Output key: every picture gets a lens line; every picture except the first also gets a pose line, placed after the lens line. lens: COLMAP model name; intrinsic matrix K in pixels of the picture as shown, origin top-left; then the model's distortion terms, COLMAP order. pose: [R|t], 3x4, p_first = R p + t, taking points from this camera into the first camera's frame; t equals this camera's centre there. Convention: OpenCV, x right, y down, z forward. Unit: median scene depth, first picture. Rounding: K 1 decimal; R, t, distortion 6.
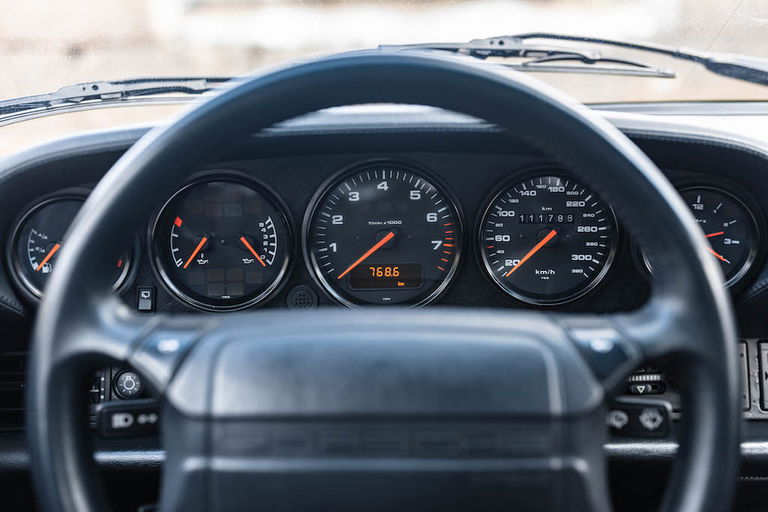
lens RADIAL K [[737.7, 0, 384.5], [0, 737.7, 252.3], [0, 0, 1]] dist [-0.003717, 0.000000]
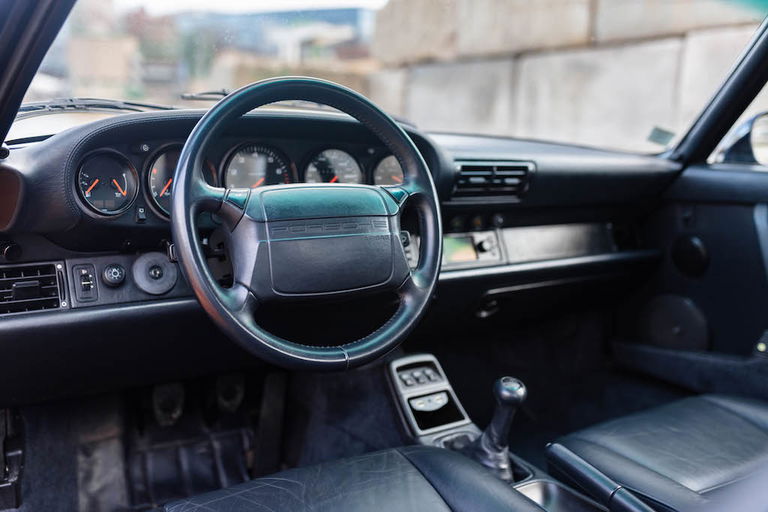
lens RADIAL K [[737.7, 0, 385.0], [0, 737.7, 256.6], [0, 0, 1]] dist [-0.003717, 0.000000]
pose [[0.838848, -0.060577, 0.540985, -0.780865], [0.128675, 0.987692, -0.088924, 0.390675], [-0.528939, 0.144205, 0.836318, -0.765076]]
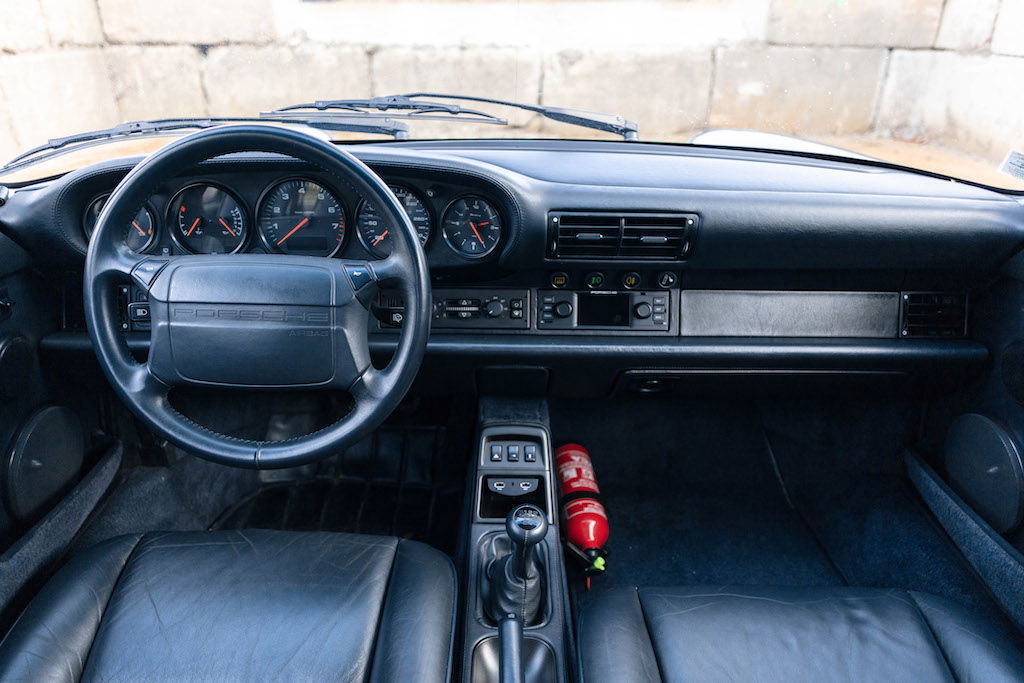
lens RADIAL K [[686.1, 0, 504.9], [0, 686.1, 344.8], [0, 0, 1]] dist [0.027641, -0.011113]
pose [[0.999480, 0.025251, -0.020069, 0.514441], [-0.022299, 0.990498, 0.135708, 0.038319], [0.023305, -0.135190, 0.990546, -0.634657]]
